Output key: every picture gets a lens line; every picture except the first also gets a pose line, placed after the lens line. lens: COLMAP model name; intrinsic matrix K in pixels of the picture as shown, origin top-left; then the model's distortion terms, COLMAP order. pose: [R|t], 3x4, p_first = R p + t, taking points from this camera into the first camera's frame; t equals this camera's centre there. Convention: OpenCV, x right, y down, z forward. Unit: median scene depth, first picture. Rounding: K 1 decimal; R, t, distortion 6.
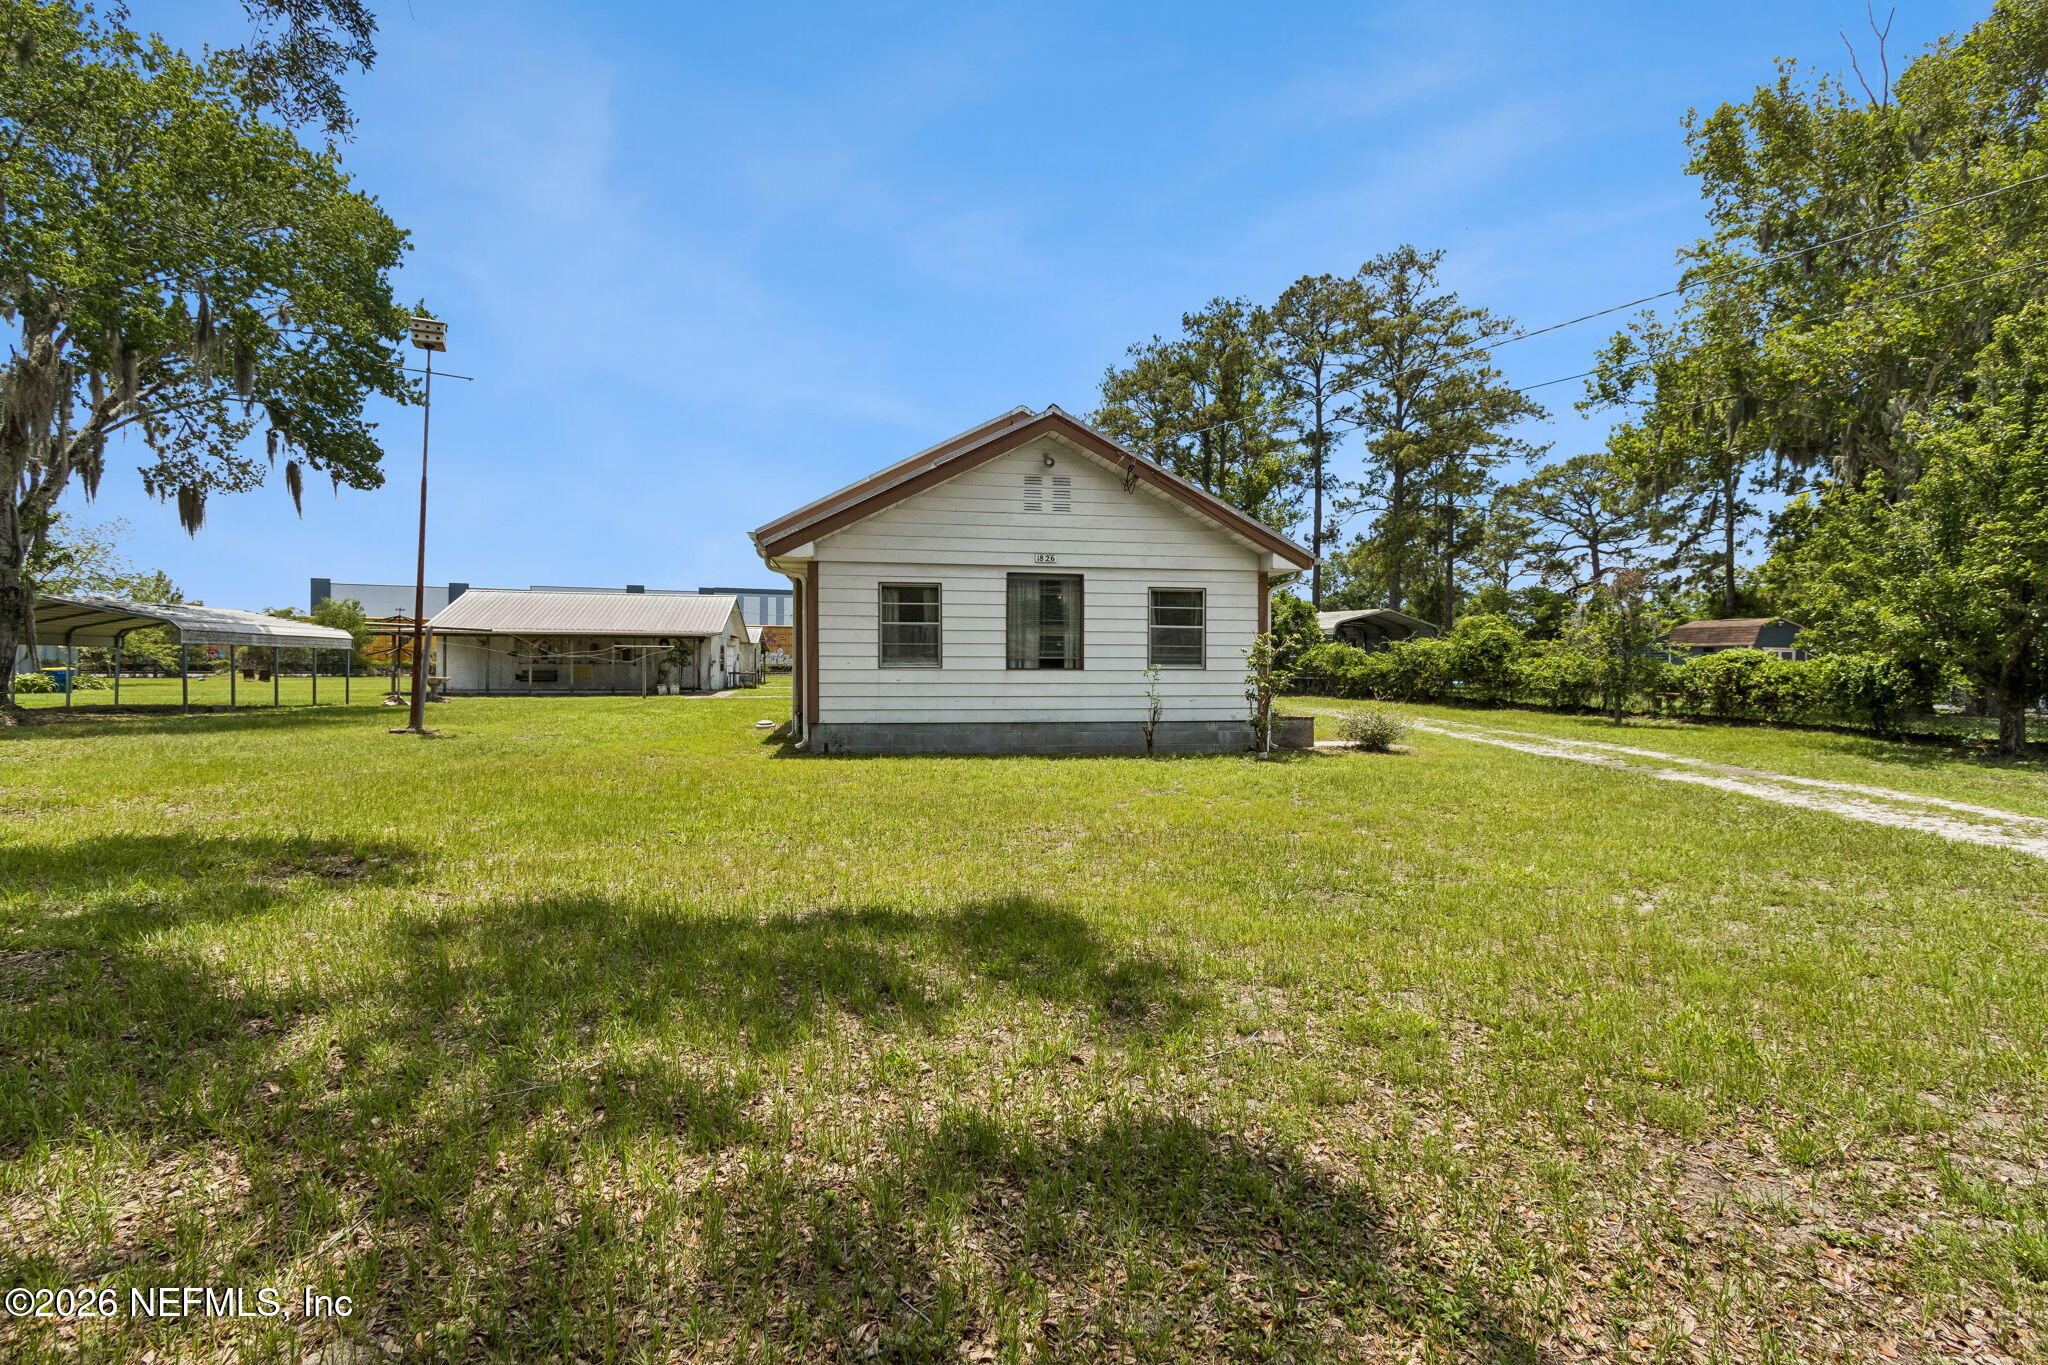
lens RADIAL K [[946.5, 0, 1024.0], [0, 946.5, 682.5], [0, 0, 1]] dist [0.004139, 0.000101]
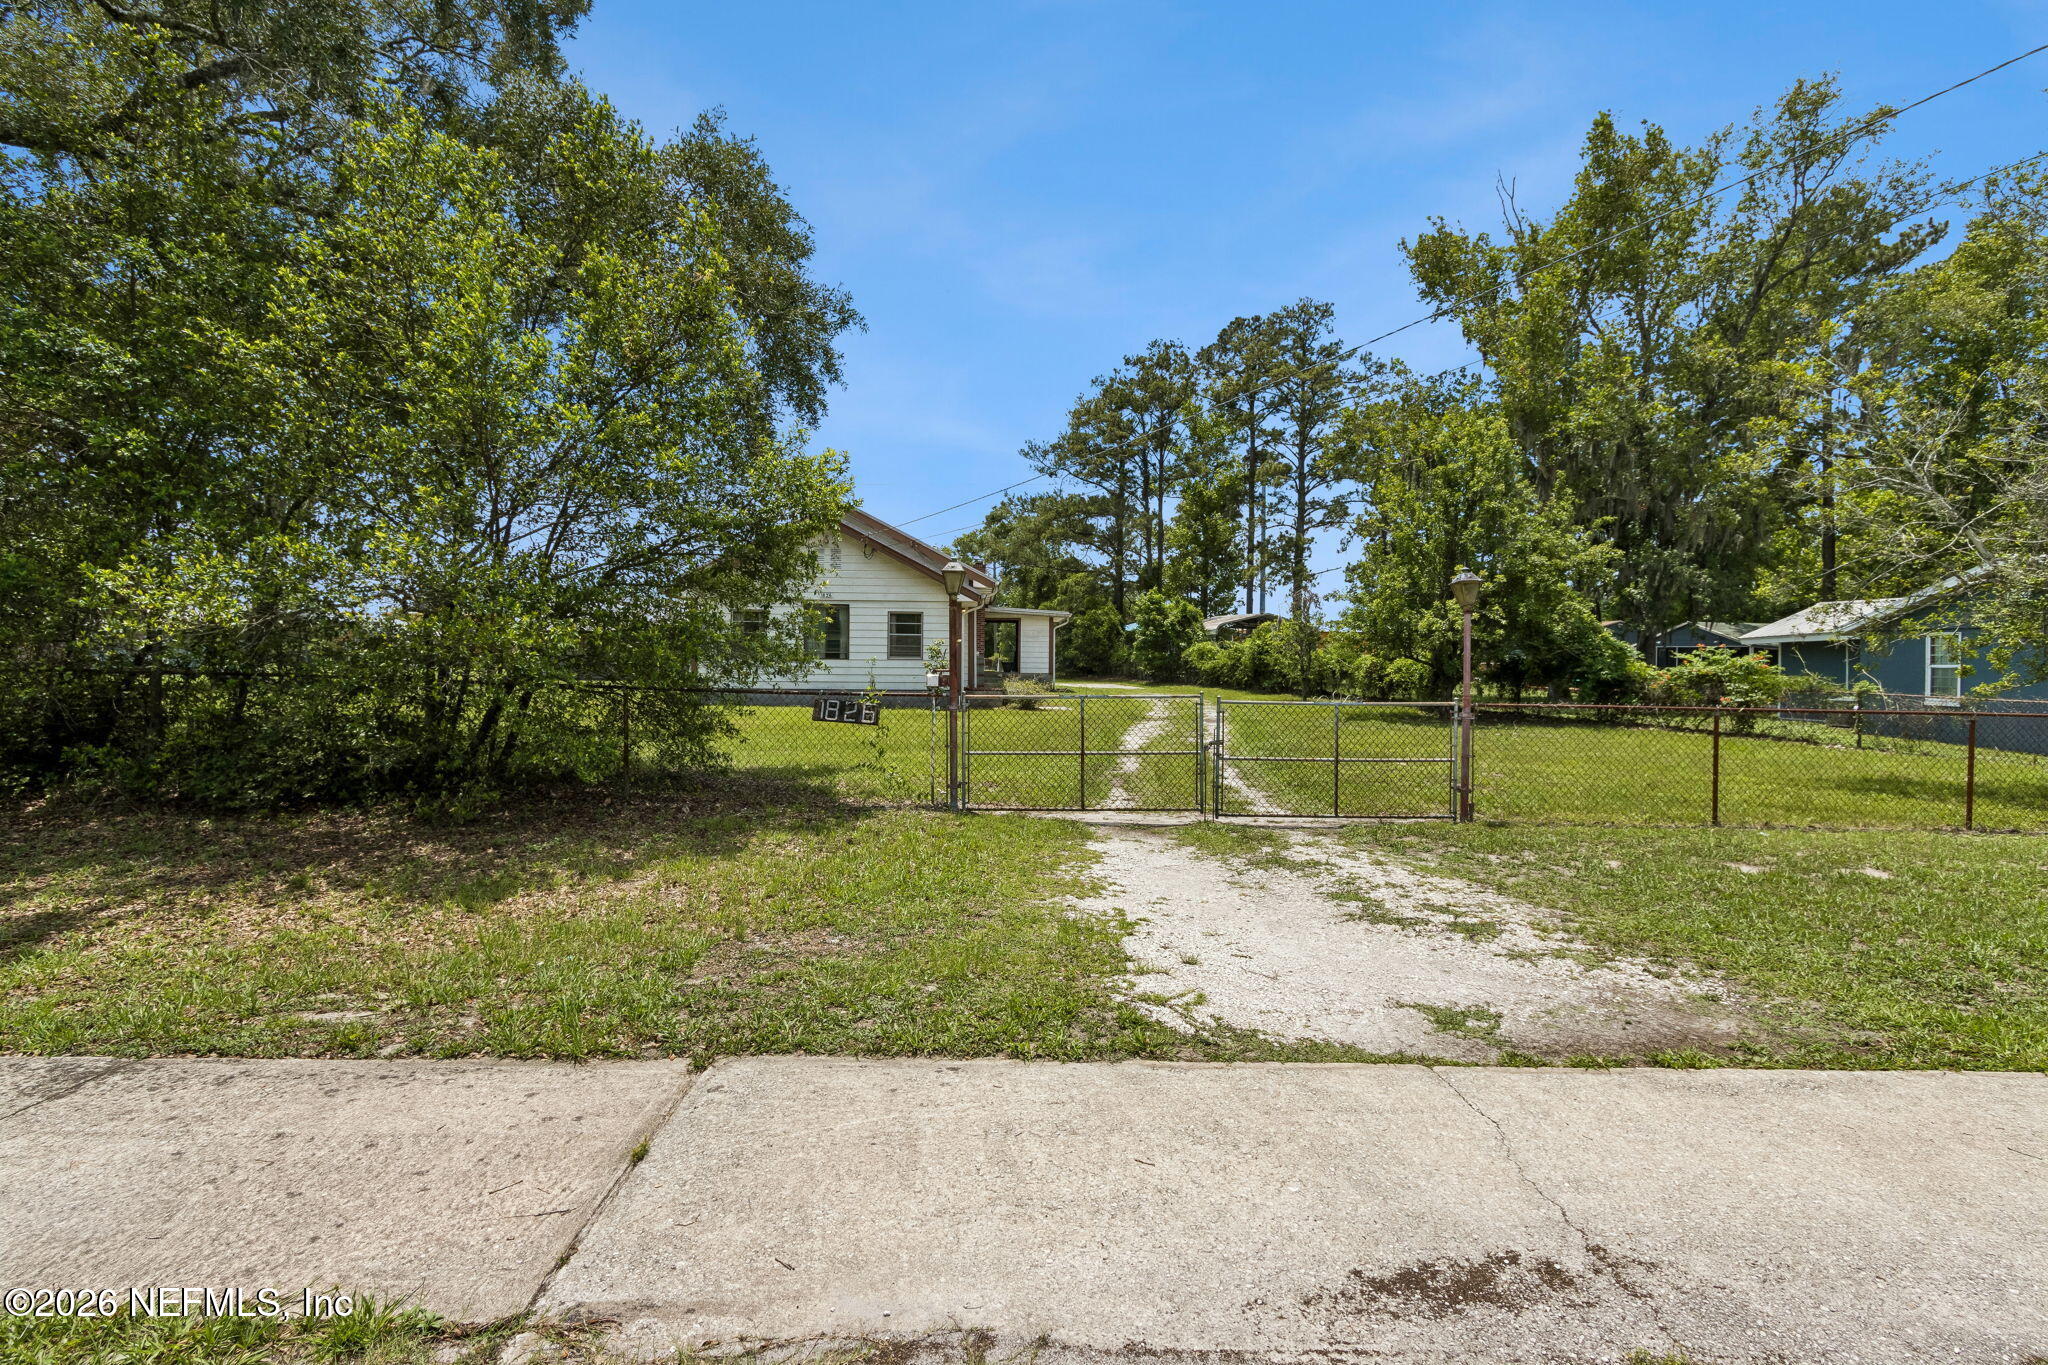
lens RADIAL K [[1045.4, 0, 1024.0], [0, 1045.4, 682.5], [0, 0, 1]] dist [0.000981, -0.000021]
pose [[0.993290, 0.009431, -0.115264, 0.586318], [-0.009085, 0.999953, 0.003525, 0.018874], [0.115291, -0.002454, 0.993329, -0.843561]]
